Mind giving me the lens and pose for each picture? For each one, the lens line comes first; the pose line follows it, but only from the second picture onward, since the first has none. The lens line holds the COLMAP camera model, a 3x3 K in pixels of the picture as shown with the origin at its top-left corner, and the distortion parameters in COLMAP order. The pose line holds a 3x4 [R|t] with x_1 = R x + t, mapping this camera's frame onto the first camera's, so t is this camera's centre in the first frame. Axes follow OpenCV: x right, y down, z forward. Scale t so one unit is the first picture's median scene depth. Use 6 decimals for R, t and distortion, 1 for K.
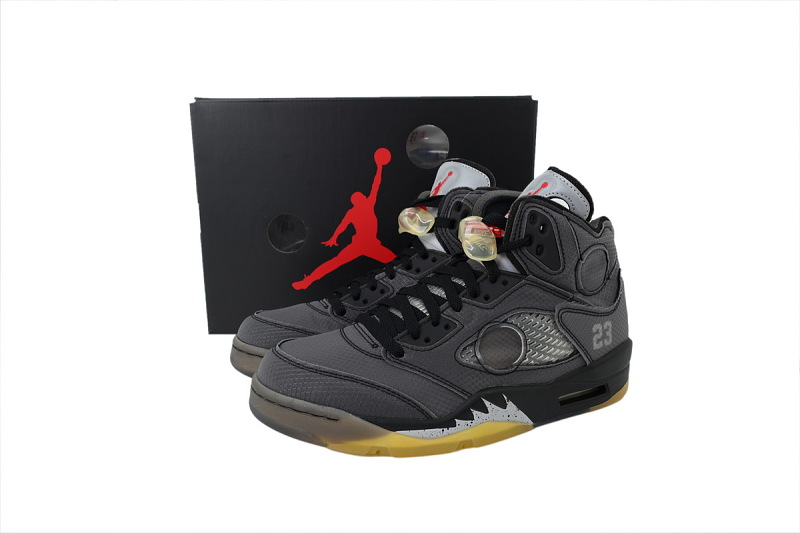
lens RADIAL K [[559.7, 0, 400.0], [0, 559.7, 266.5], [0, 0, 1]] dist [-0.001899, -0.000077]
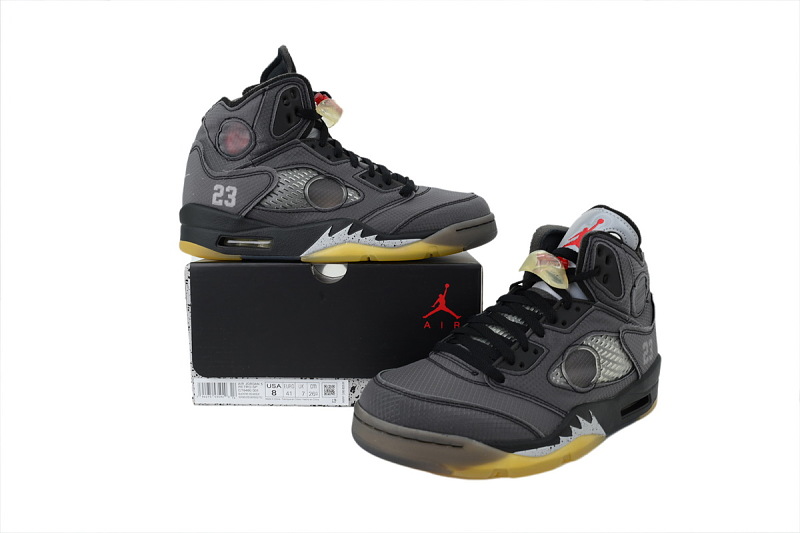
lens RADIAL K [[559.7, 0, 400.0], [0, 559.7, 266.5], [0, 0, 1]] dist [-0.001899, -0.000077]
pose [[0.971931, -0.017626, 0.234605, -0.422386], [0.025623, 0.999188, -0.031082, -0.030665], [-0.233867, 0.036221, 0.971594, -0.001768]]
